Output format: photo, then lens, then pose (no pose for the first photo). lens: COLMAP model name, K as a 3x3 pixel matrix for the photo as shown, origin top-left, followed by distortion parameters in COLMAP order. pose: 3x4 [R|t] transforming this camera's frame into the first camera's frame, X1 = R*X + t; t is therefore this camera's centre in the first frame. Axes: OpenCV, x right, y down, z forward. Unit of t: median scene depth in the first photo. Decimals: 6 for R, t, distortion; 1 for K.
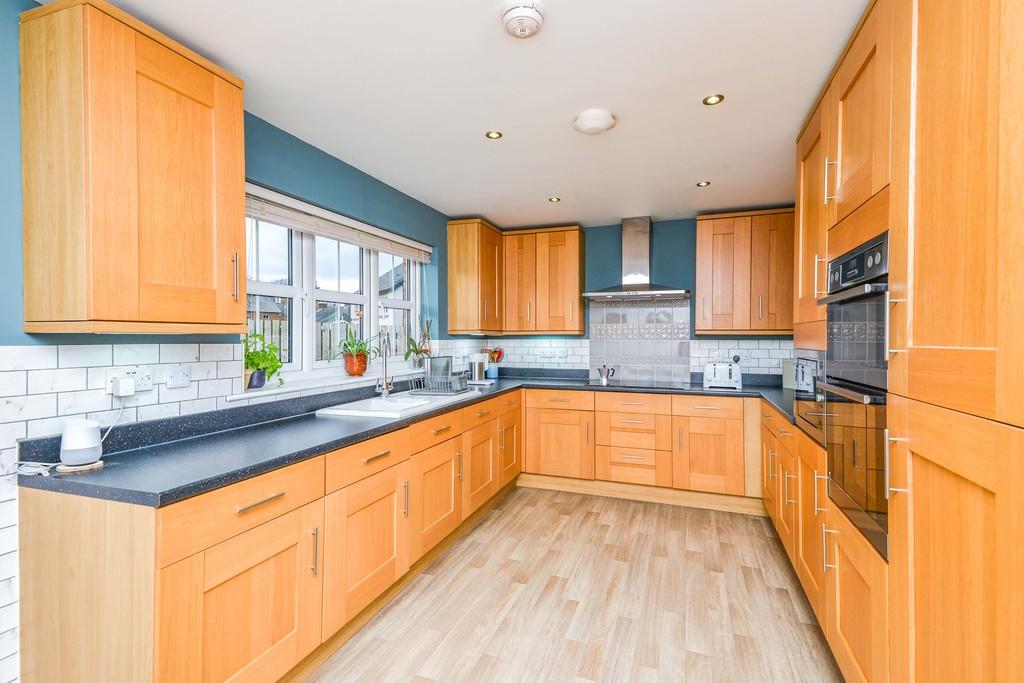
lens RADIAL K [[462.1, 0, 516.2], [0, 462.1, 333.2], [0, 0, 1]] dist [0.040165, -0.023324]
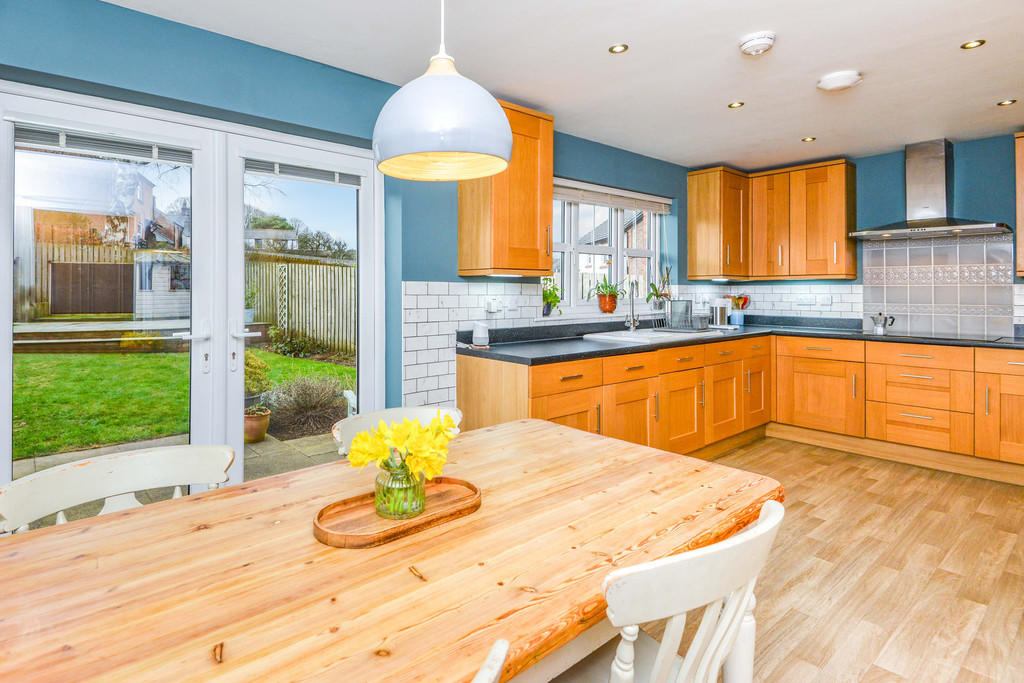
lens RADIAL K [[523.6, 0, 446.6], [0, 523.6, 288.6], [0, 0, 1]] dist [0.031361, -0.028445]
pose [[0.846772, -0.002025, -0.531952, 0.026581], [0.004473, 0.999985, 0.003315, 0.016991], [0.531937, -0.005186, 0.846768, -0.321297]]
